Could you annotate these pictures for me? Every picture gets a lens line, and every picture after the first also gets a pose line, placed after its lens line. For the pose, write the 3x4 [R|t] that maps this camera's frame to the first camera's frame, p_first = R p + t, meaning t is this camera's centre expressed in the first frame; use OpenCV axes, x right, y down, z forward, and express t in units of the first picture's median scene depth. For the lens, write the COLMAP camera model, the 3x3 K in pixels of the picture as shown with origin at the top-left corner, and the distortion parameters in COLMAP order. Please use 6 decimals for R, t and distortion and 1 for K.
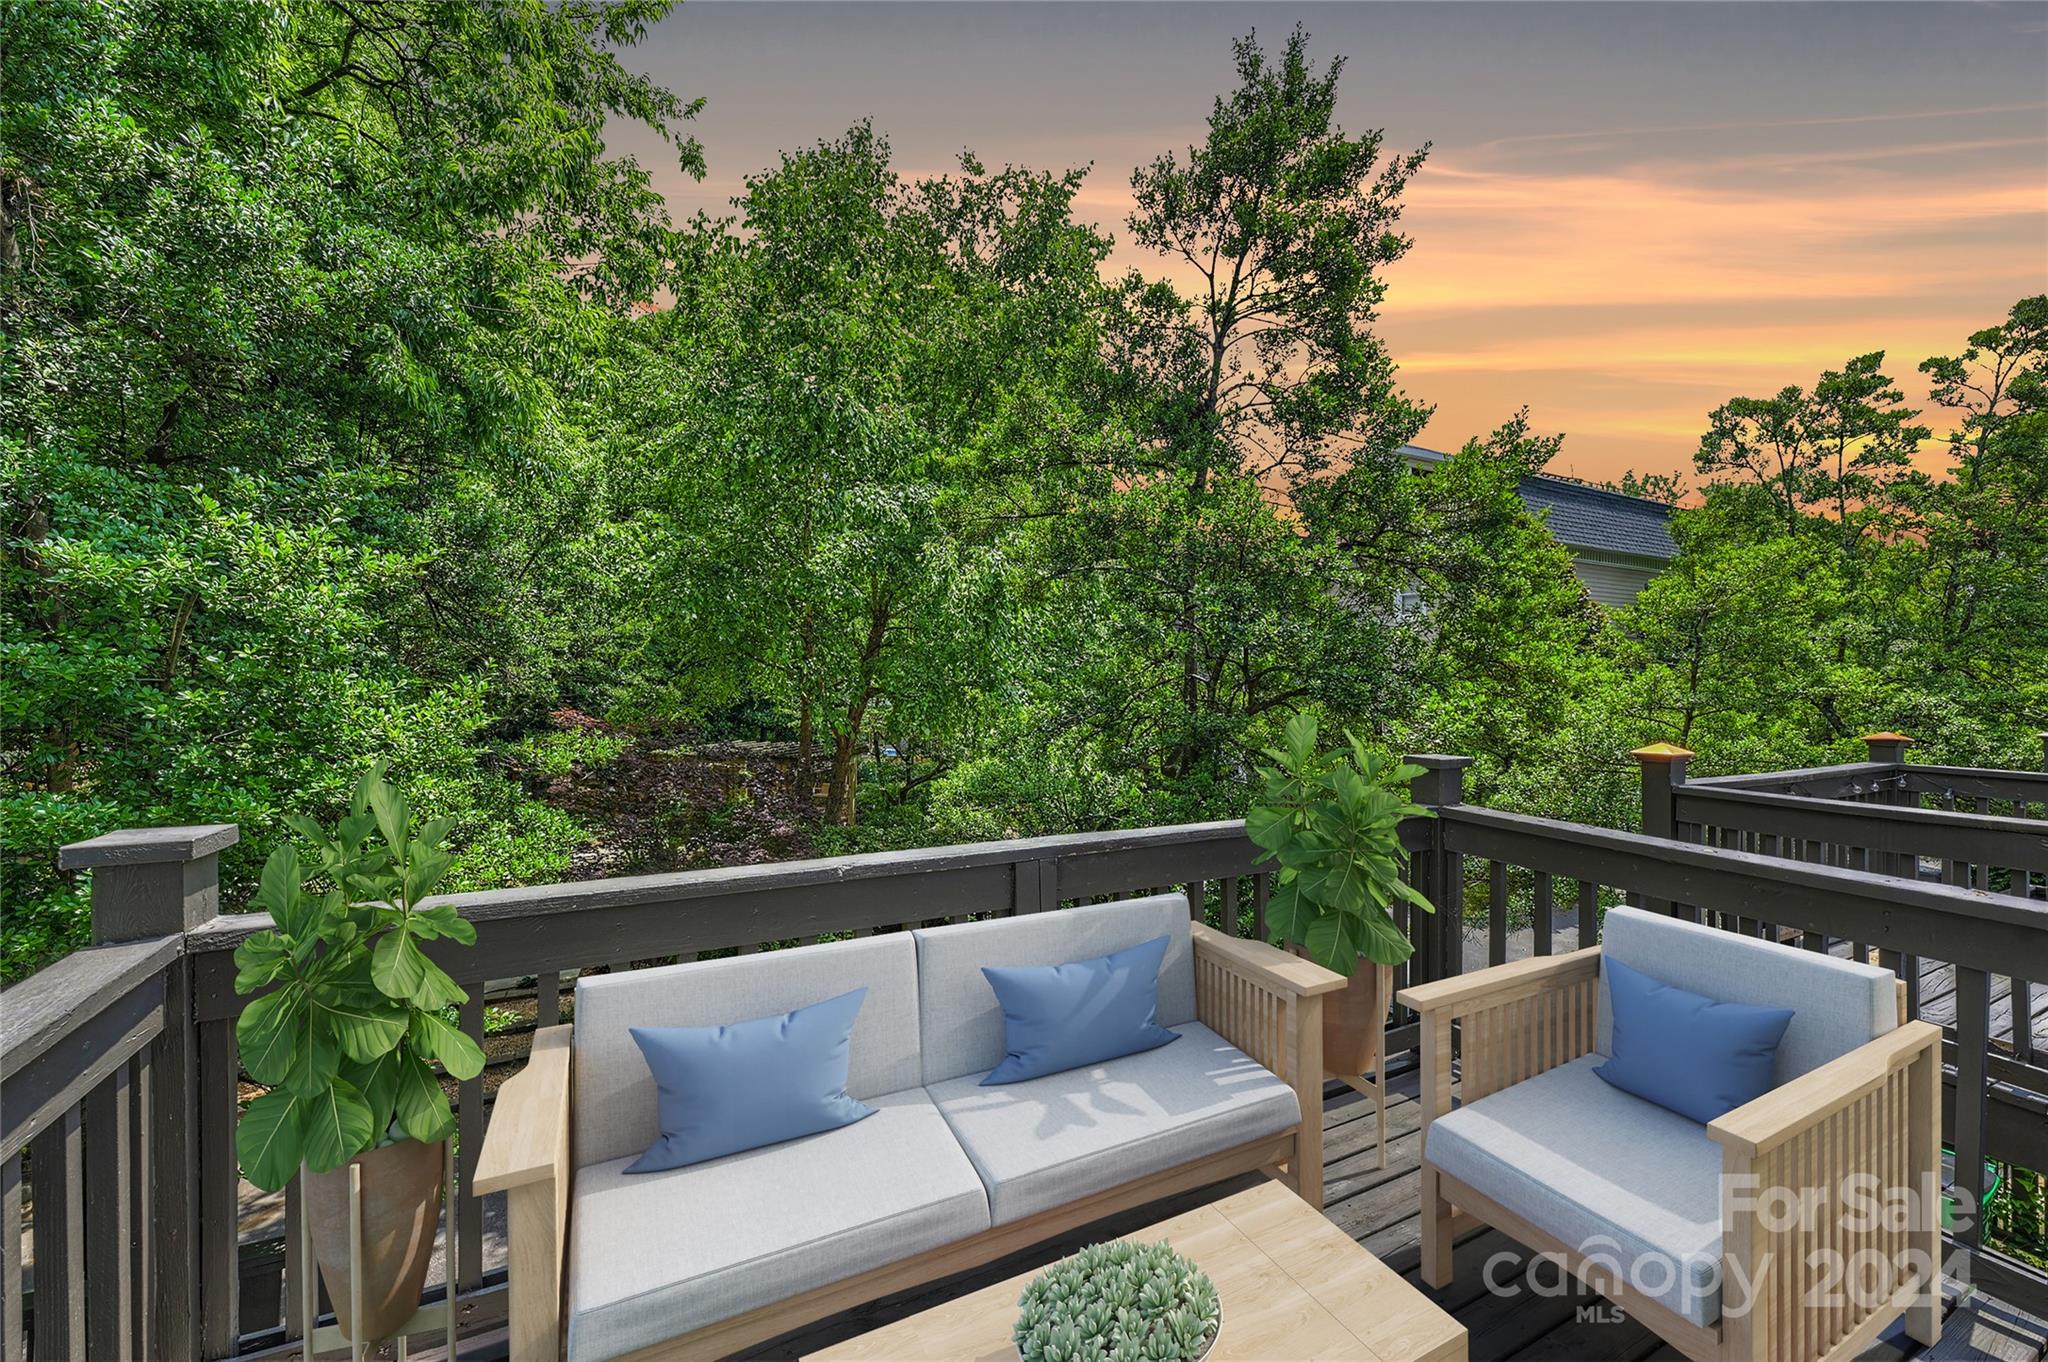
lens RADIAL K [[810.2, 0, 1030.7], [0, 810.2, 684.8], [0, 0, 1]] dist [0.000359, 0.000001]
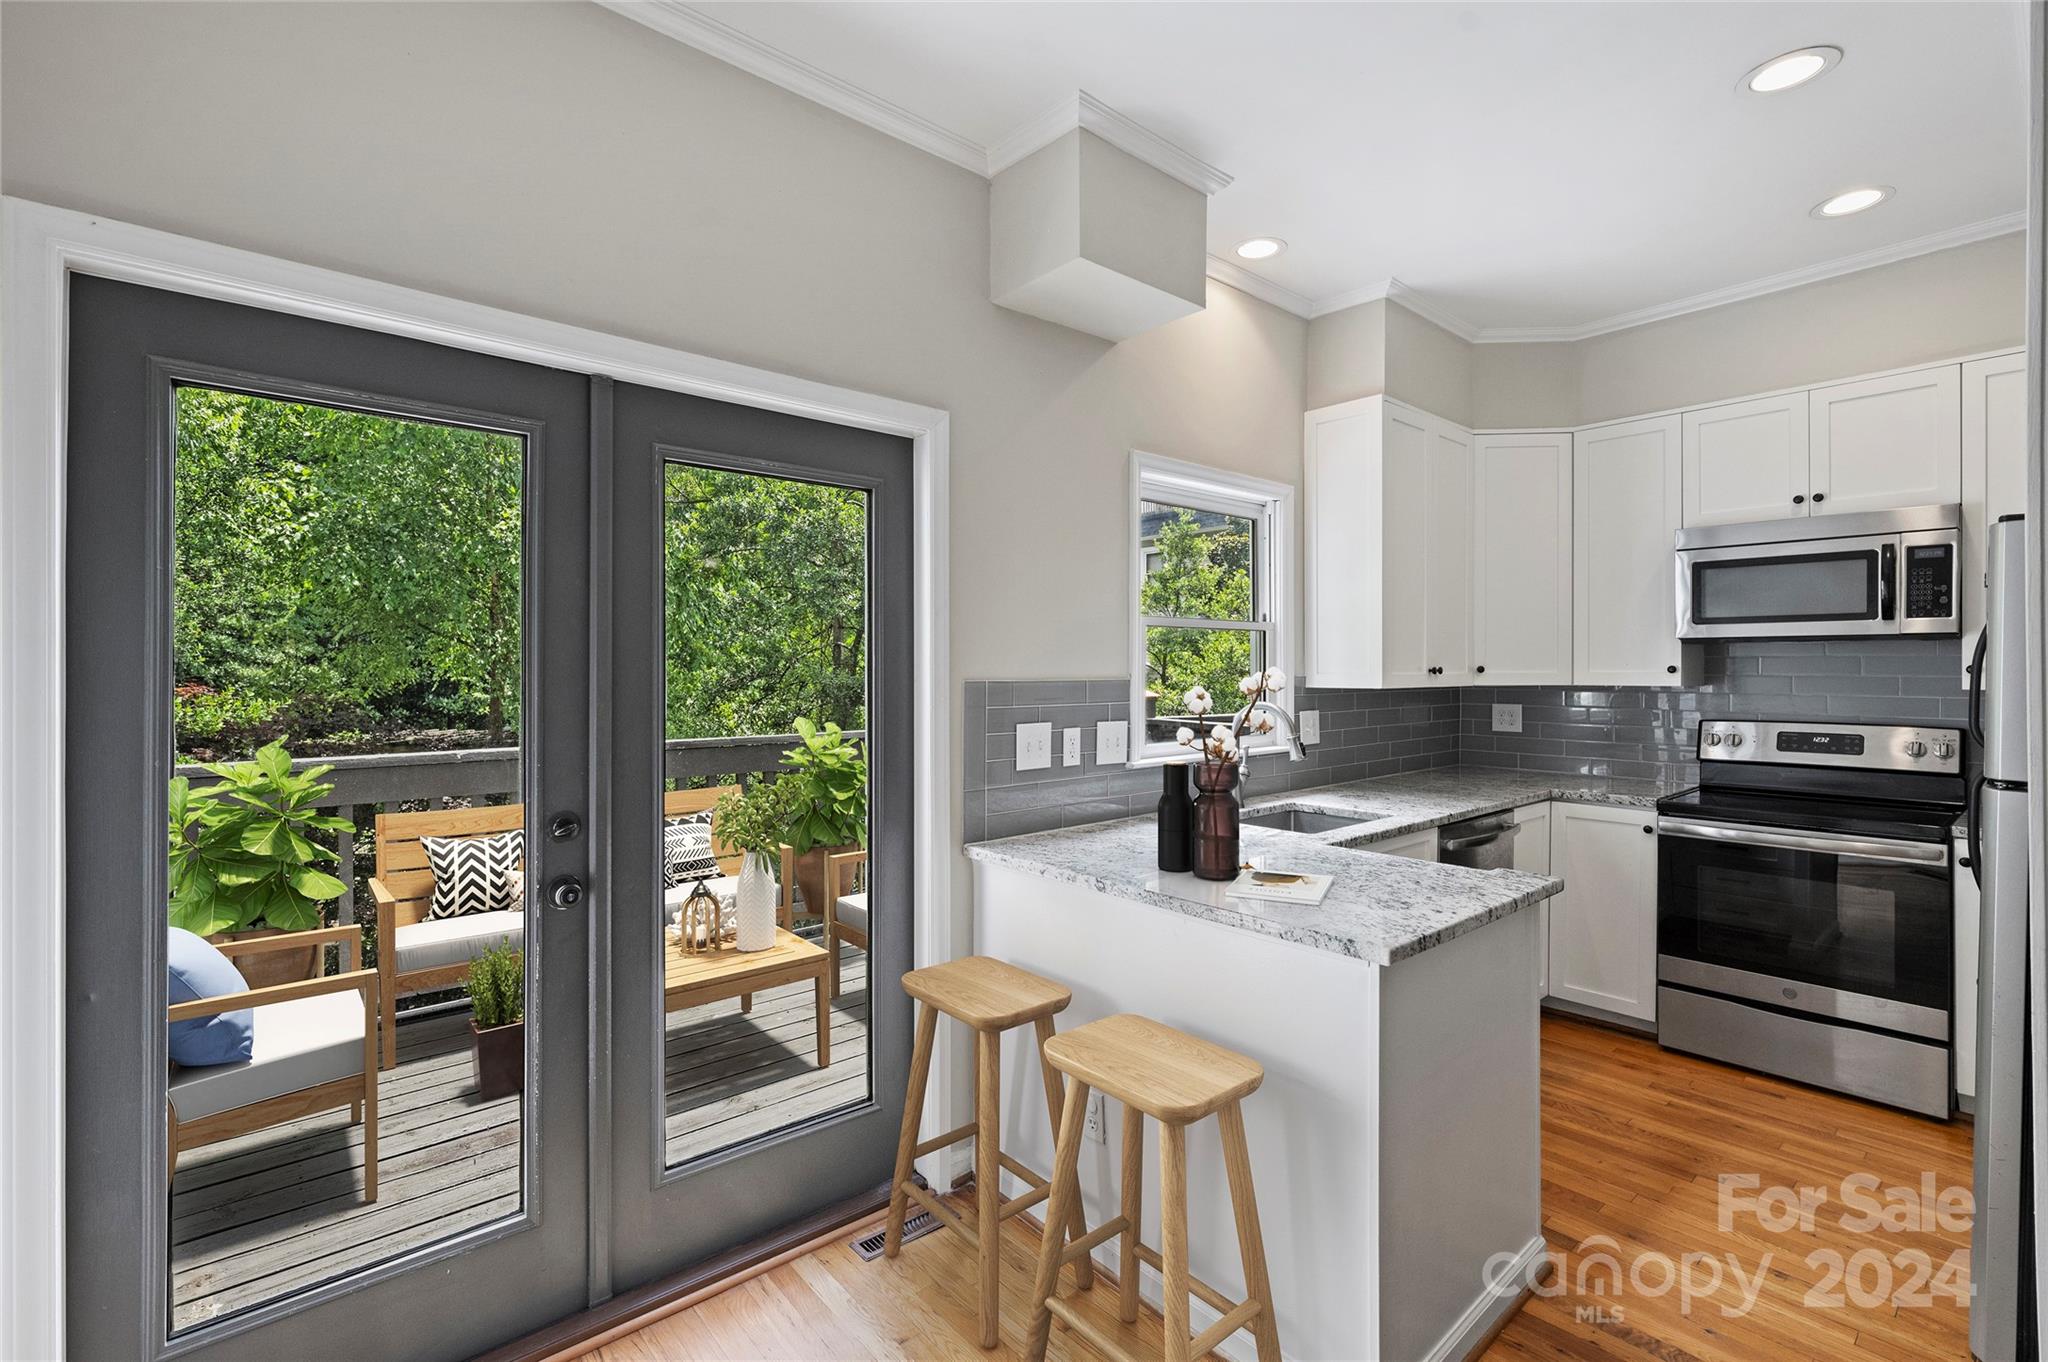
lens RADIAL K [[921.1, 0, 1015.9], [0, 921.1, 670.3], [0, 0, 1]] dist [-0.002686, -0.000109]
pose [[0.974205, -0.003246, 0.225642, 0.073483], [0.002768, 0.999993, 0.002435, 0.012155], [-0.225648, -0.001748, 0.974207, -0.171670]]
